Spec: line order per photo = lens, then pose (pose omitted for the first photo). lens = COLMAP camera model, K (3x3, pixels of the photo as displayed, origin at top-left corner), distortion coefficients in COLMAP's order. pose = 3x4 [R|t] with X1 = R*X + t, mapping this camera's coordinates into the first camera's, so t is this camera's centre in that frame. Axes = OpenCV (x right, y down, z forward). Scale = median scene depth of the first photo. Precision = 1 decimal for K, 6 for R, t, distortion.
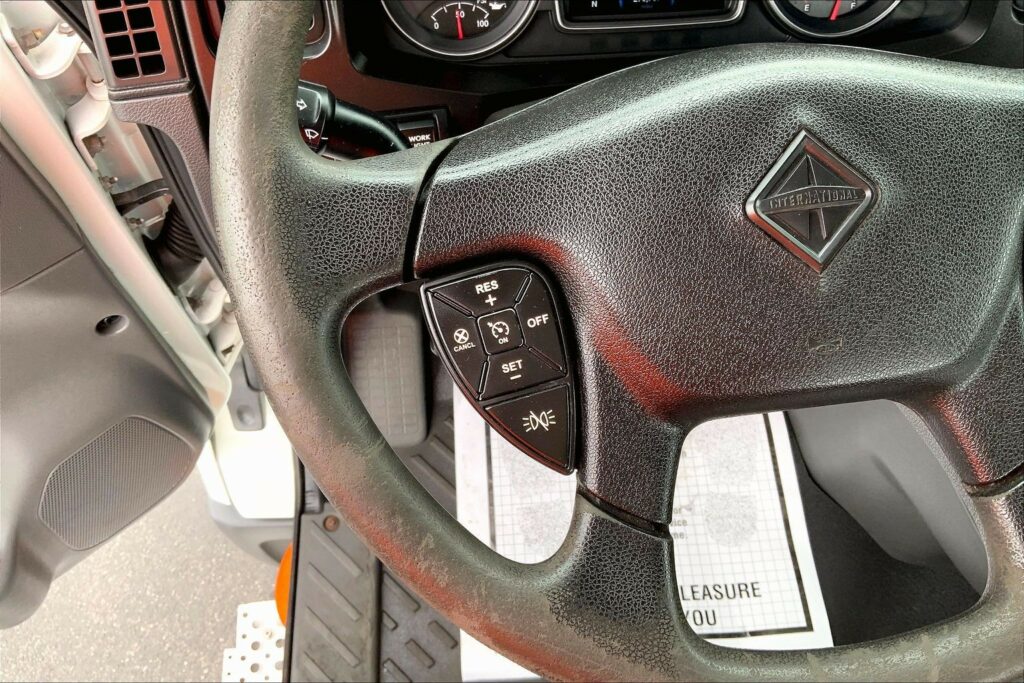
lens RADIAL K [[849.1, 0, 510.6], [0, 849.1, 348.6], [0, 0, 1]] dist [0.094951, -0.184138]
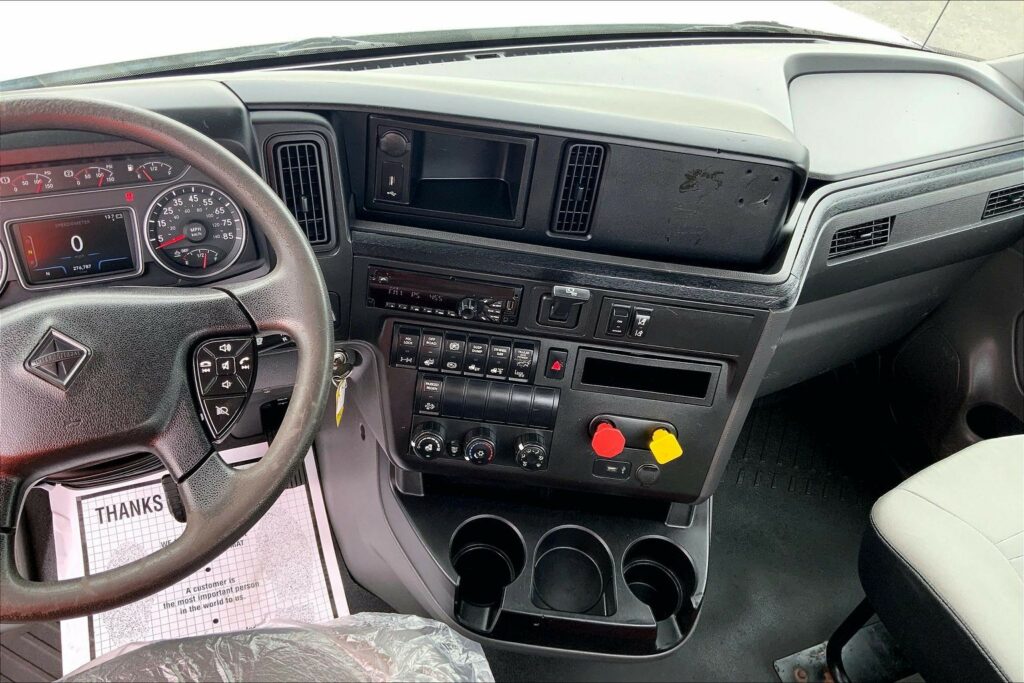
lens RADIAL K [[849.1, 0, 511.5], [0, 849.1, 346.8], [0, 0, 1]] dist [0.094951, -0.184138]
pose [[0.948377, -0.129165, 0.289652, 0.441636], [0.199342, 0.953119, -0.227657, 0.284517], [-0.246667, 0.273644, 0.929664, -0.711909]]
